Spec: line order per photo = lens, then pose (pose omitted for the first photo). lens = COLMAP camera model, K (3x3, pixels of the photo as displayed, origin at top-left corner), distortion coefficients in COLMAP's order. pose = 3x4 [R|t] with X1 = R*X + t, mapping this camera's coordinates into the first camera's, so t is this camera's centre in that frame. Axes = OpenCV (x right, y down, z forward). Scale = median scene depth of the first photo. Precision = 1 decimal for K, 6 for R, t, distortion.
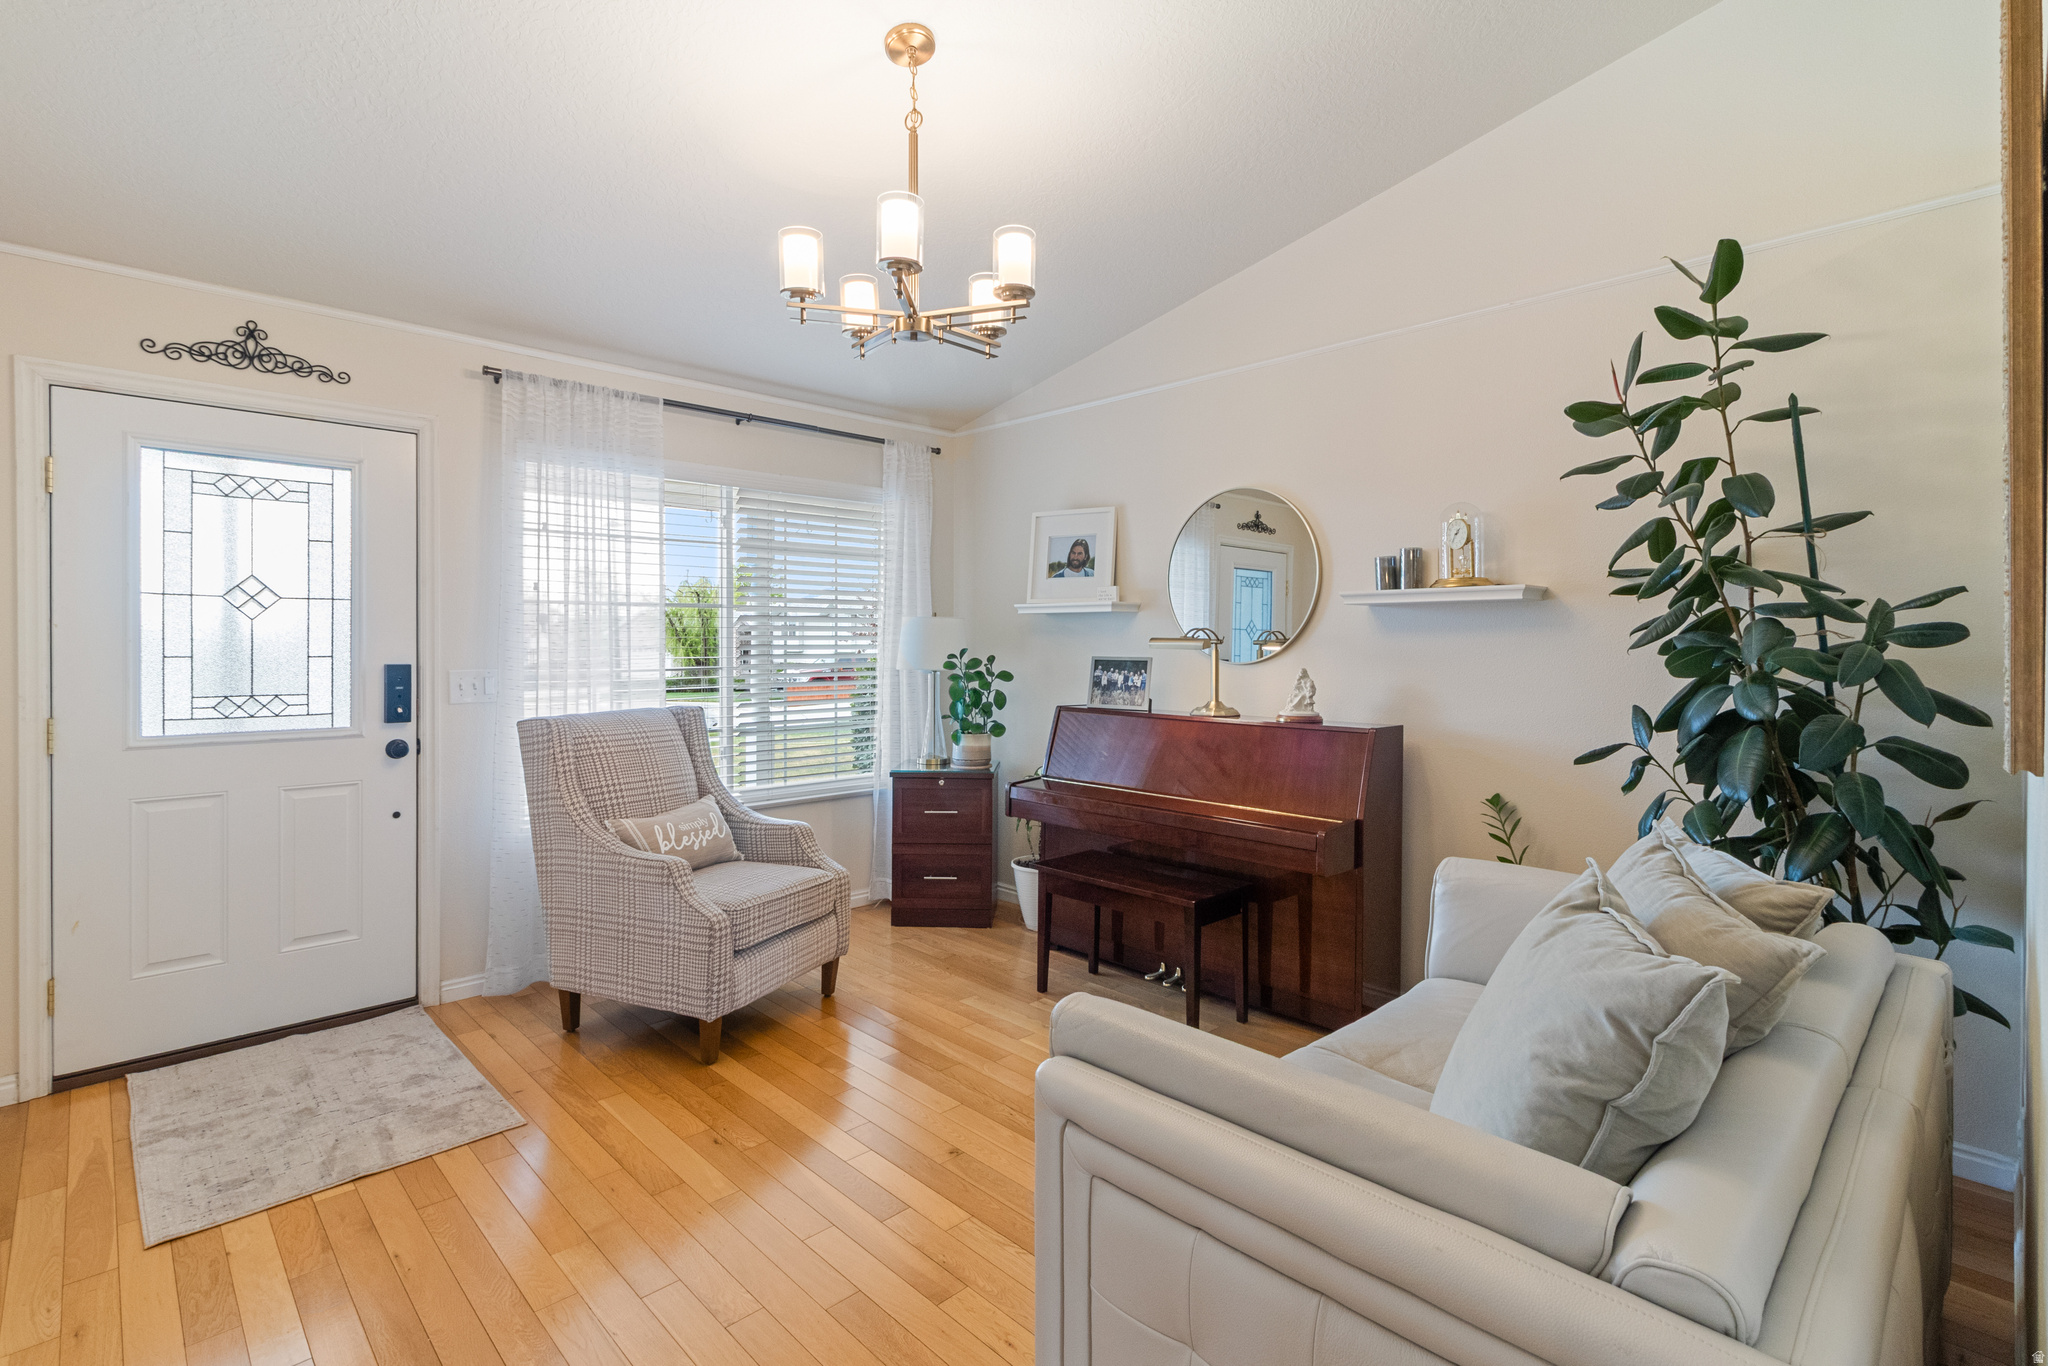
lens RADIAL K [[954.6, 0, 1024.3], [0, 954.6, 650.1], [0, 0, 1]] dist [0.003426, 0.000008]
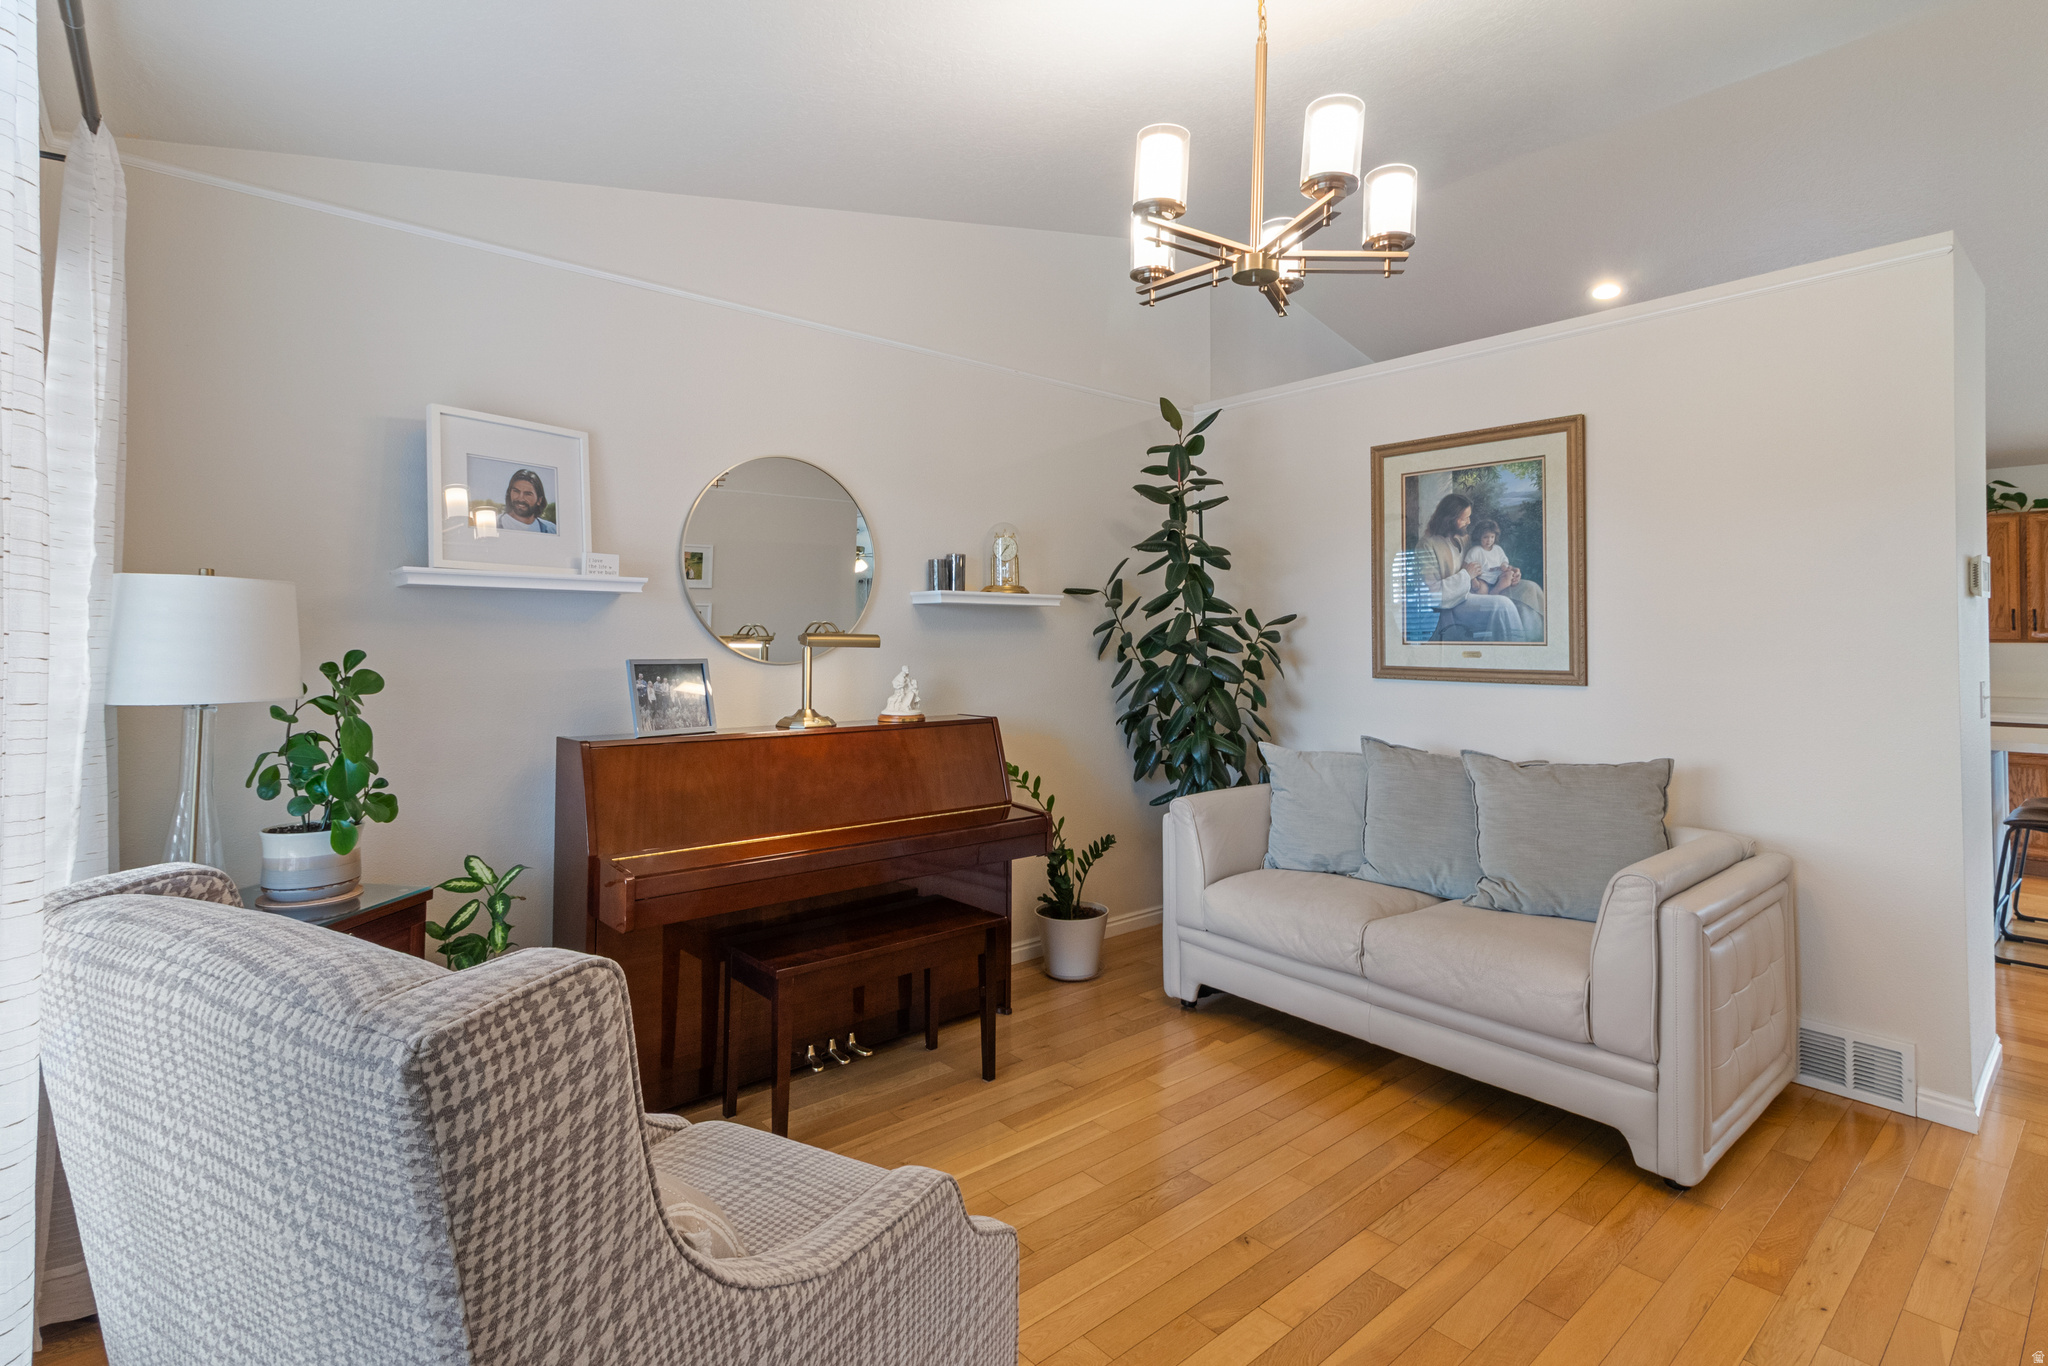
lens RADIAL K [[954.6, 0, 1024.3], [0, 954.6, 650.1], [0, 0, 1]] dist [0.003426, 0.000008]
pose [[0.077707, -0.001662, 0.996975, -0.564629], [0.015674, 0.999877, 0.000445, 0.004020], [-0.996853, 0.015592, 0.077724, 0.685117]]
